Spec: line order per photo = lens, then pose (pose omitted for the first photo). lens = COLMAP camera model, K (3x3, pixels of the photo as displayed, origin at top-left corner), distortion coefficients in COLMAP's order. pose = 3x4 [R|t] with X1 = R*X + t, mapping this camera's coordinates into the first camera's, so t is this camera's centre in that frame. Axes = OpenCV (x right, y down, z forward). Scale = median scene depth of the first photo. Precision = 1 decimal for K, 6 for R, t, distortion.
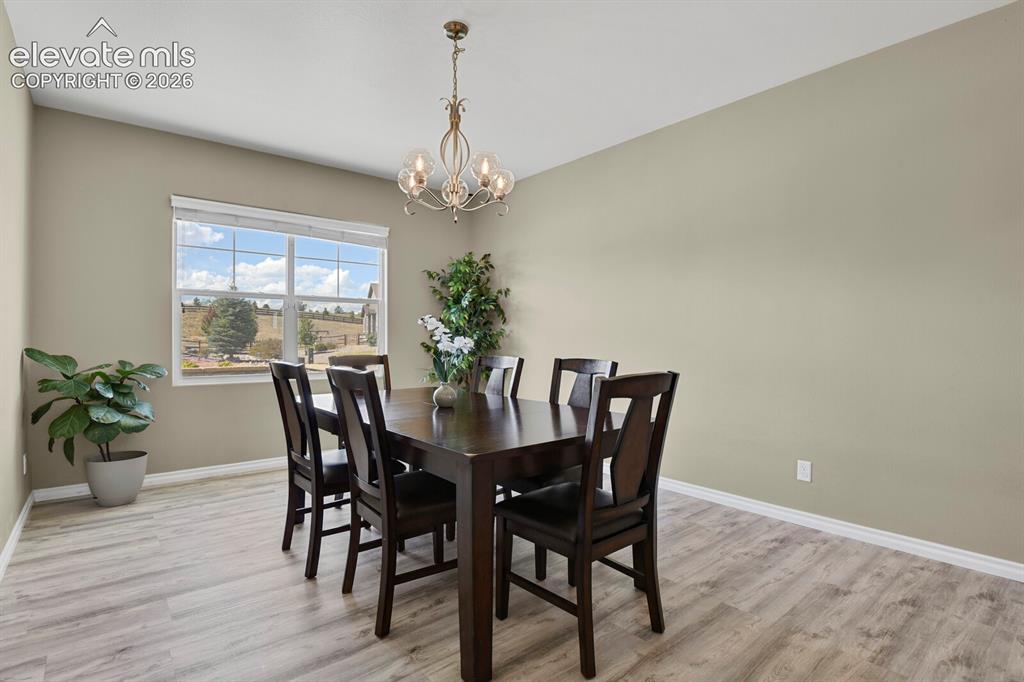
lens RADIAL K [[498.8, 0, 518.5], [0, 498.8, 338.4], [0, 0, 1]] dist [-0.022599, -0.000819]
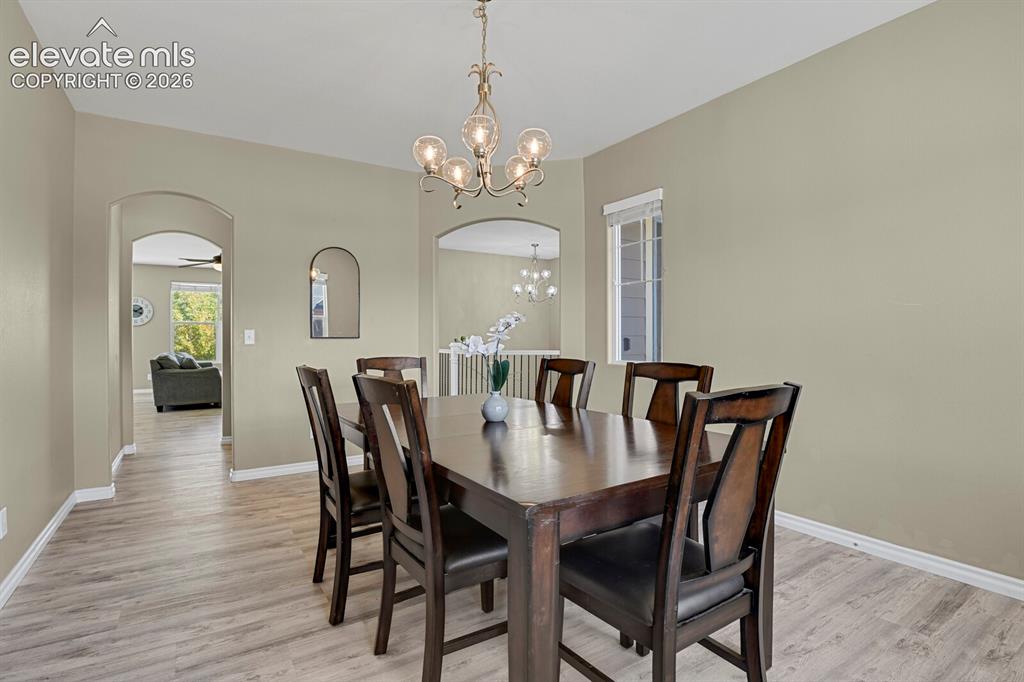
lens RADIAL K [[498.8, 0, 518.5], [0, 498.8, 338.4], [0, 0, 1]] dist [-0.022599, -0.000819]
pose [[-0.992843, 0.001095, 0.119424, -0.300304], [0.001265, 0.999998, 0.001346, -0.000566], [-0.119422, 0.001488, -0.992842, 1.912407]]
